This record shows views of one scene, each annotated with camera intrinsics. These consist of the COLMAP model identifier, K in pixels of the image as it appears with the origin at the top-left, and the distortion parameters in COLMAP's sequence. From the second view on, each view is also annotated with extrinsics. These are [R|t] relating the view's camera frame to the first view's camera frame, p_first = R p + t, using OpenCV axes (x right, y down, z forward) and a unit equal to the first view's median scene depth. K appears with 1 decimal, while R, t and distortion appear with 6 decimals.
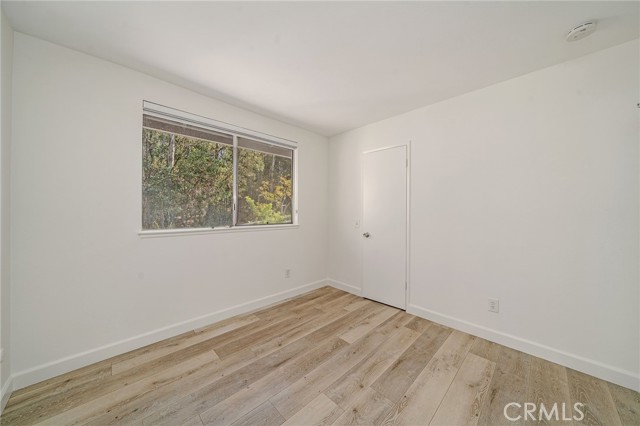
lens RADIAL K [[220.8, 0, 321.6], [0, 220.8, 211.7], [0, 0, 1]] dist [-0.004136, 0.000082]
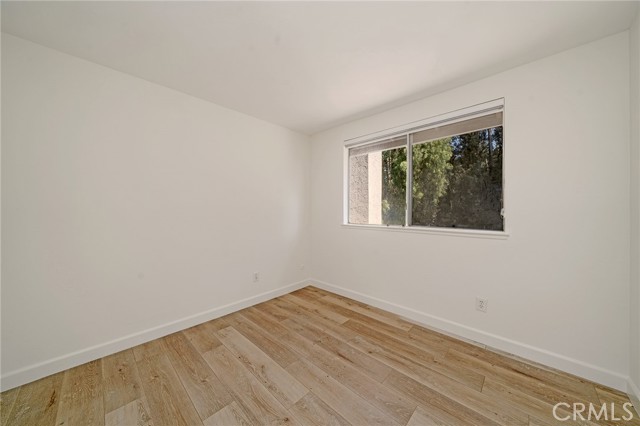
lens RADIAL K [[220.8, 0, 318.8], [0, 220.8, 212.1], [0, 0, 1]] dist [-0.004136, 0.000082]
pose [[0.021872, 0.003452, -0.999755, 0.643994], [-0.005560, 0.999979, 0.003331, 0.001543], [0.999745, 0.005486, 0.021891, 0.650031]]
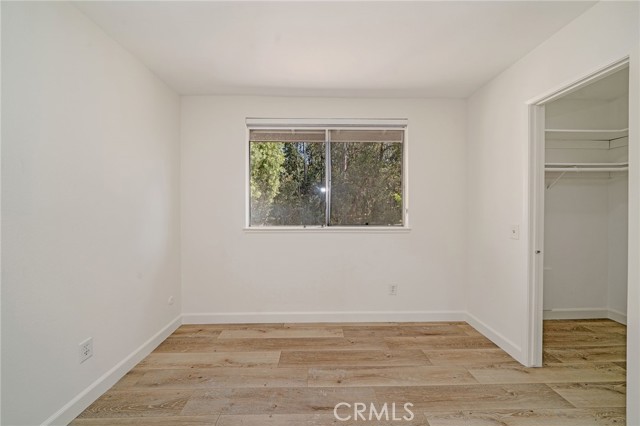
lens RADIAL K [[220.8, 0, 319.9], [0, 220.8, 212.3], [0, 0, 1]] dist [-0.004136, 0.000082]
pose [[0.725328, 0.004565, -0.688388, 0.255237], [0.000929, 0.999971, 0.007610, -0.001776], [0.688403, -0.006160, 0.725303, 0.335866]]
